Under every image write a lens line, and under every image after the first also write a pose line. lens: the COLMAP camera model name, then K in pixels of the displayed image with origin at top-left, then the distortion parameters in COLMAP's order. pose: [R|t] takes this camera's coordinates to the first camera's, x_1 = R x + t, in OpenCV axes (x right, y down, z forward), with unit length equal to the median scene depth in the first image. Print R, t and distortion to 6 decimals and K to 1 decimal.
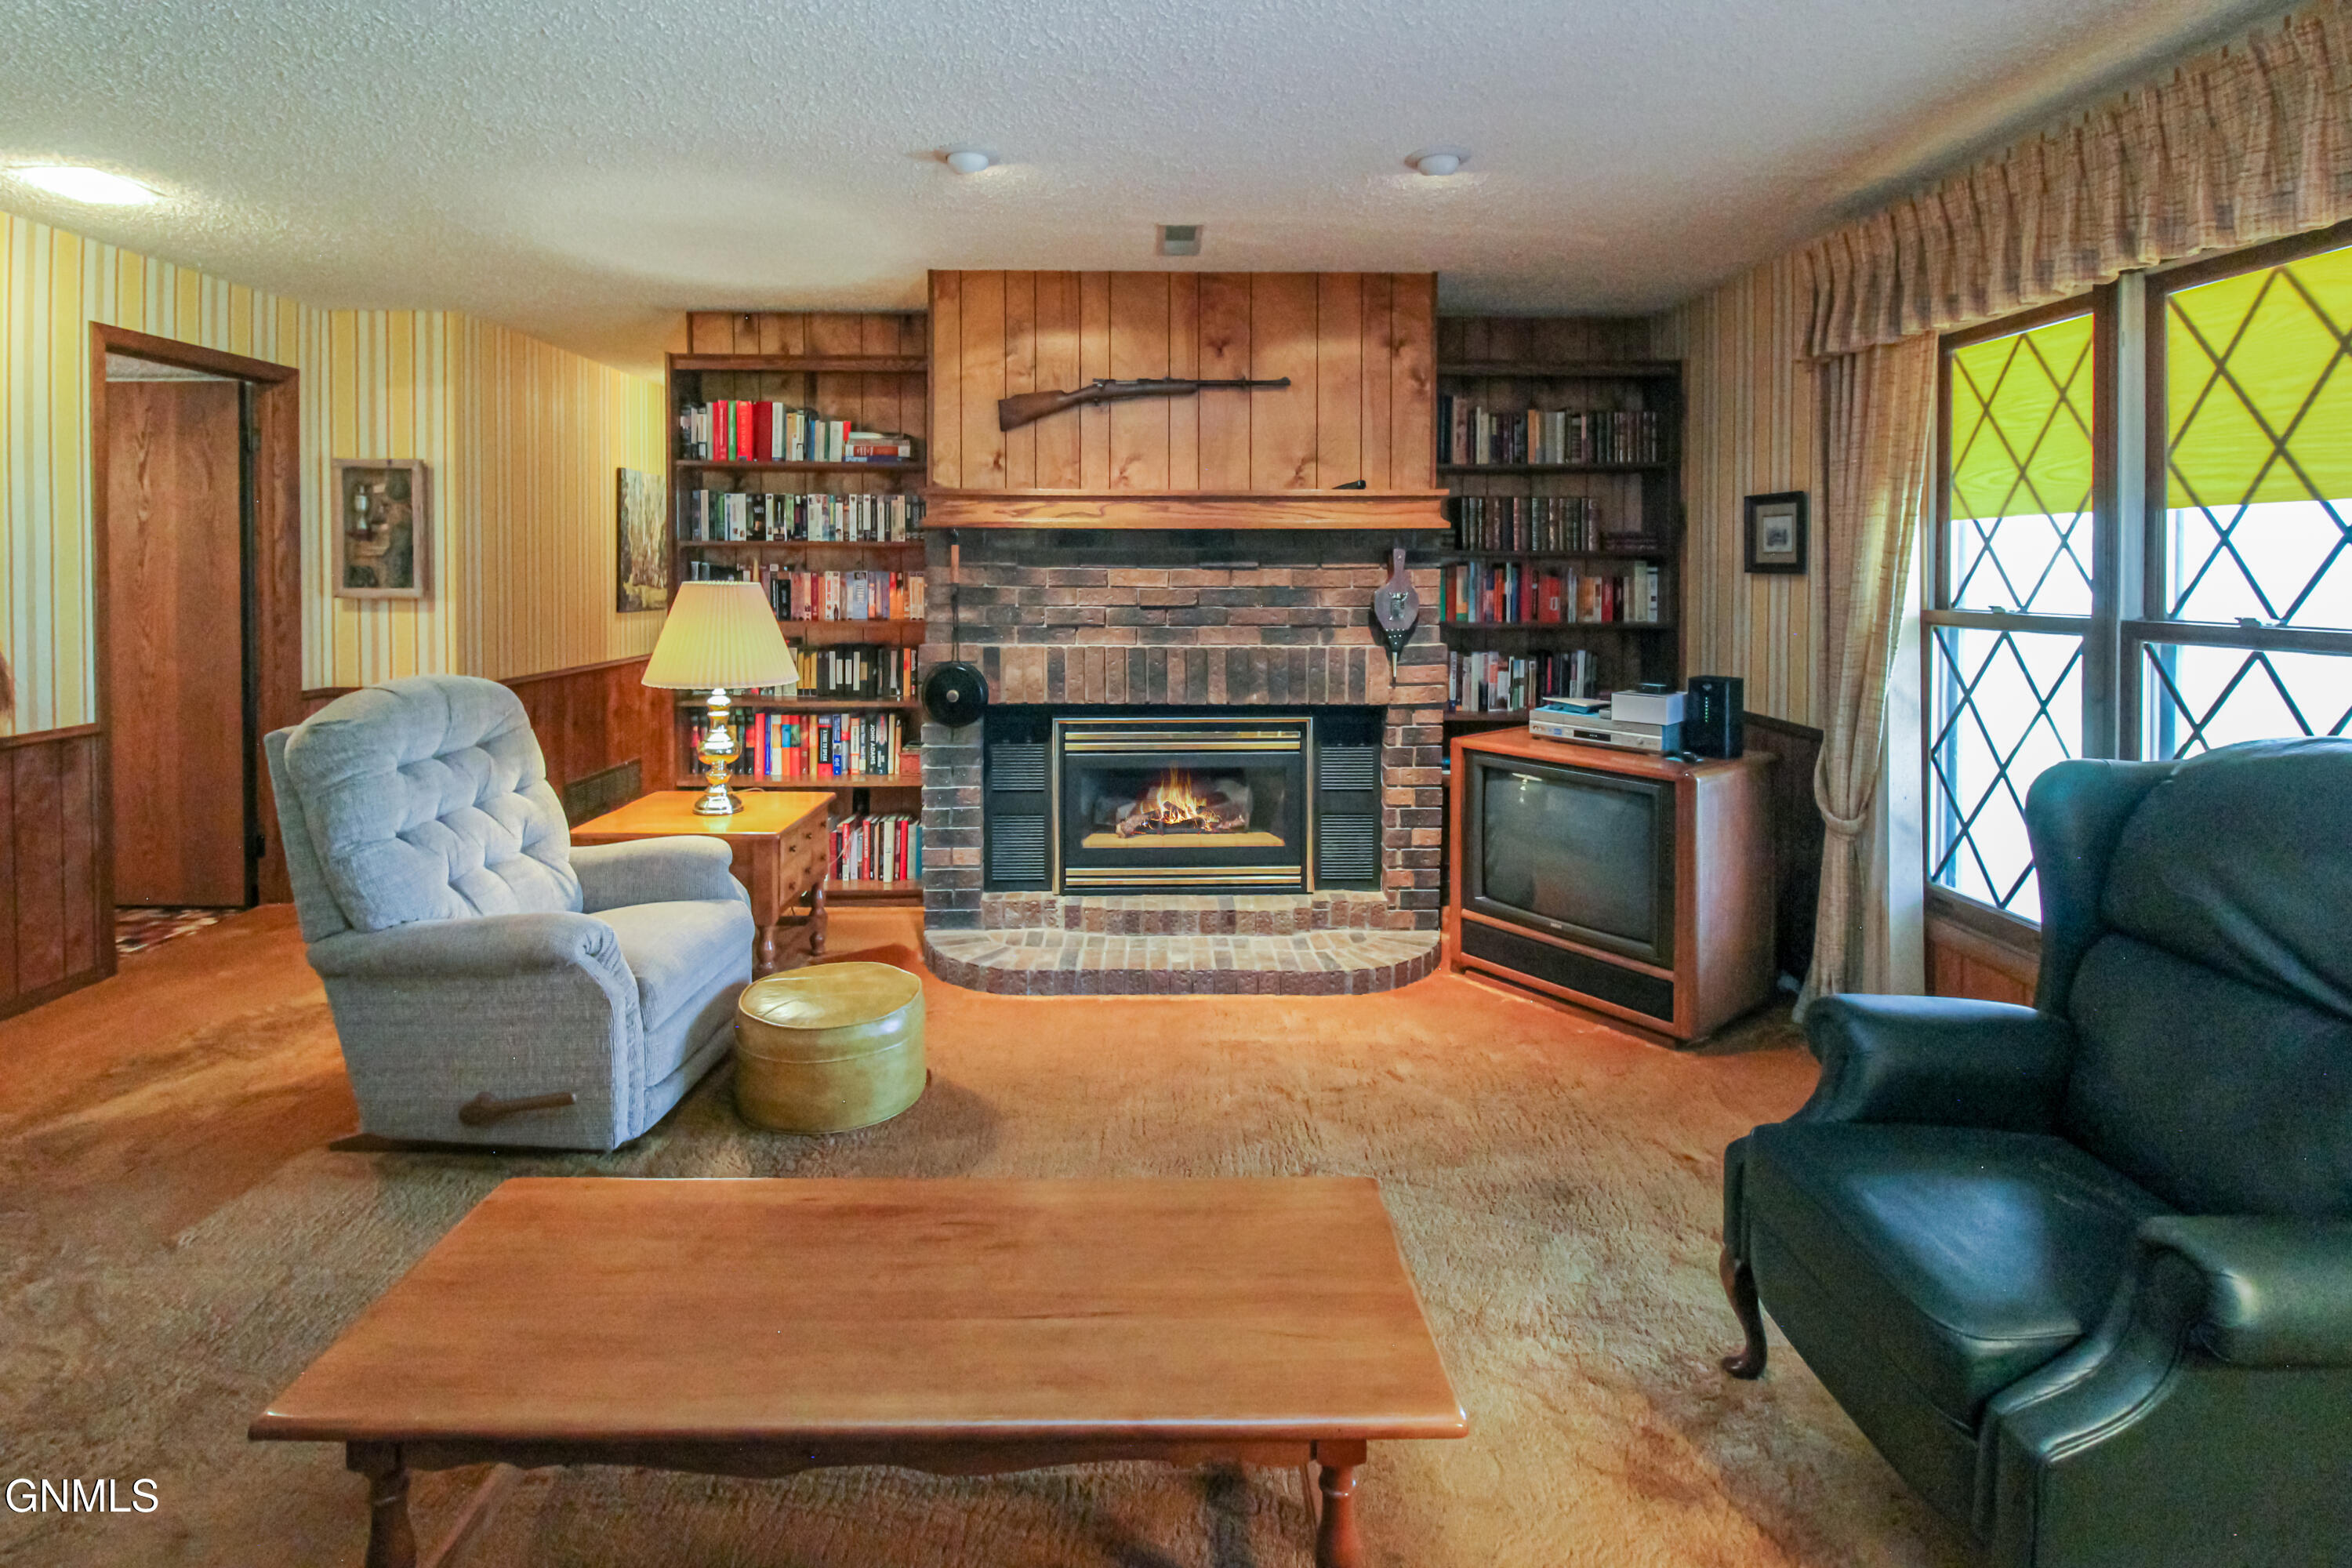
lens RADIAL K [[1108.0, 0, 1176.8], [0, 1108.0, 569.7], [0, 0, 1]] dist [0.002005, -0.000001]
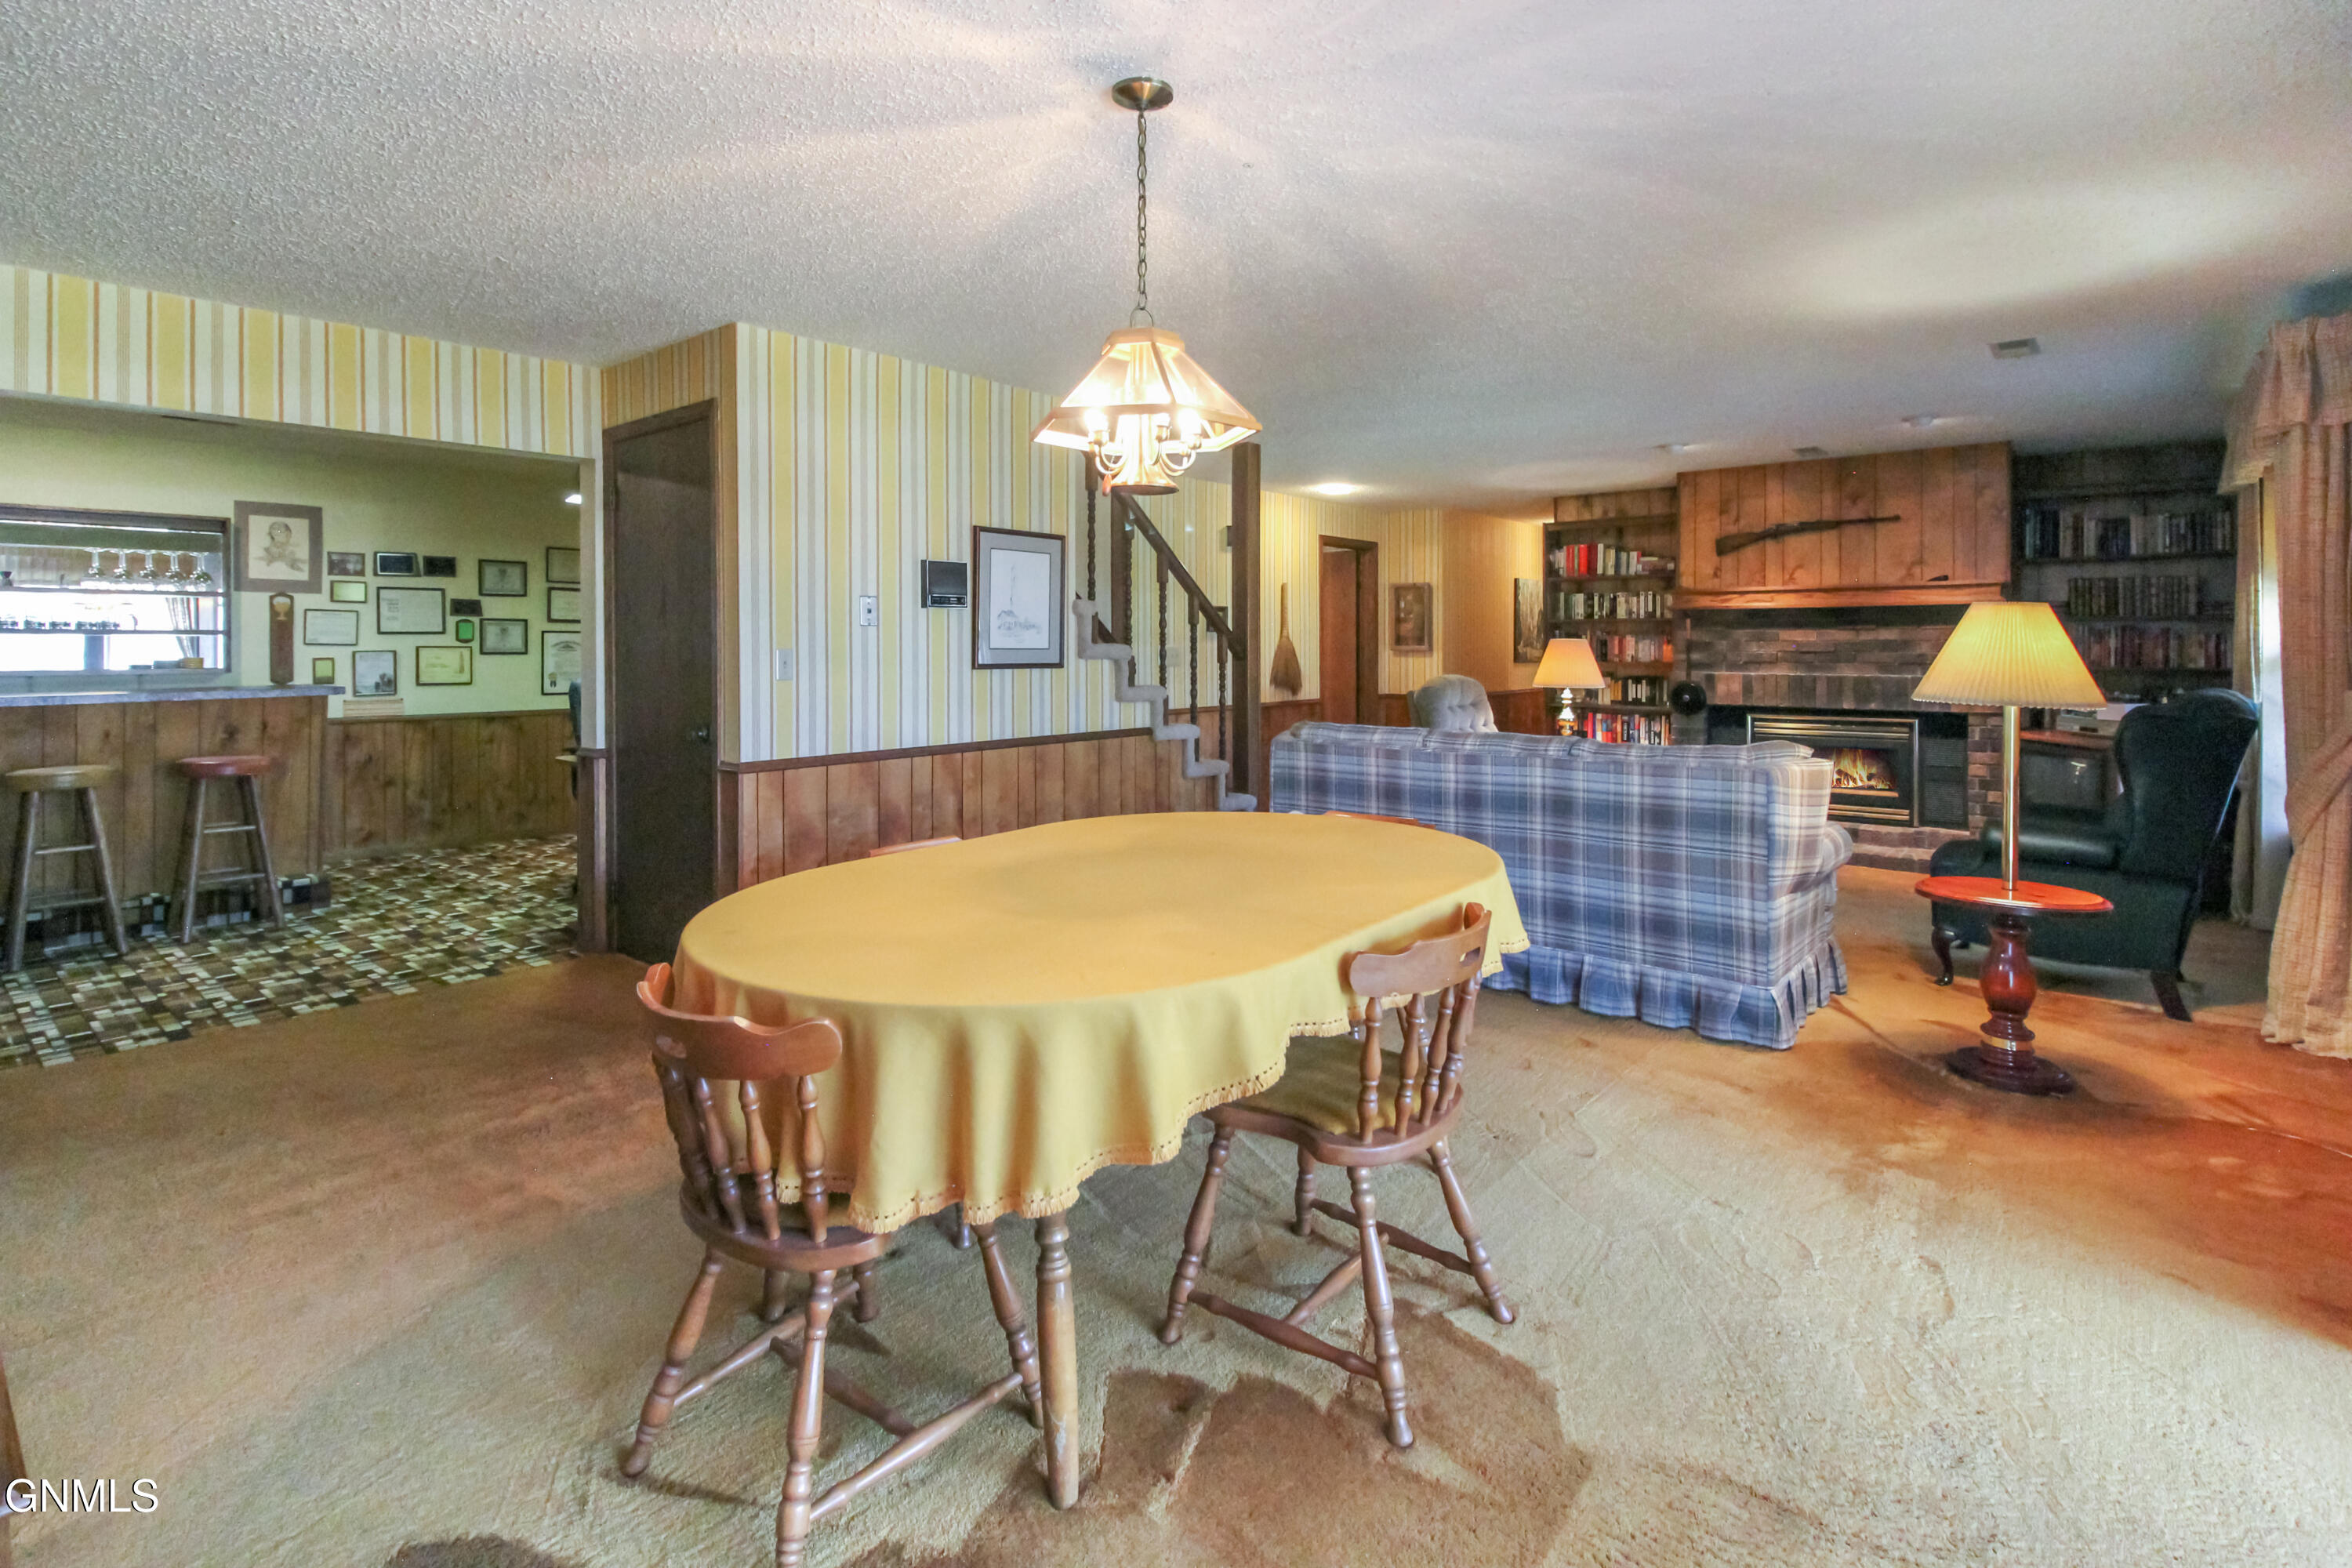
lens RADIAL K [[1124.5, 0, 1178.0], [0, 1124.5, 683.3], [0, 0, 1]] dist [0.006017, -0.011237]
pose [[0.737416, 0.019937, -0.675144, 0.401191], [-0.000915, 0.999593, 0.028518, 0.029688], [0.675438, -0.020411, 0.737134, -0.886056]]
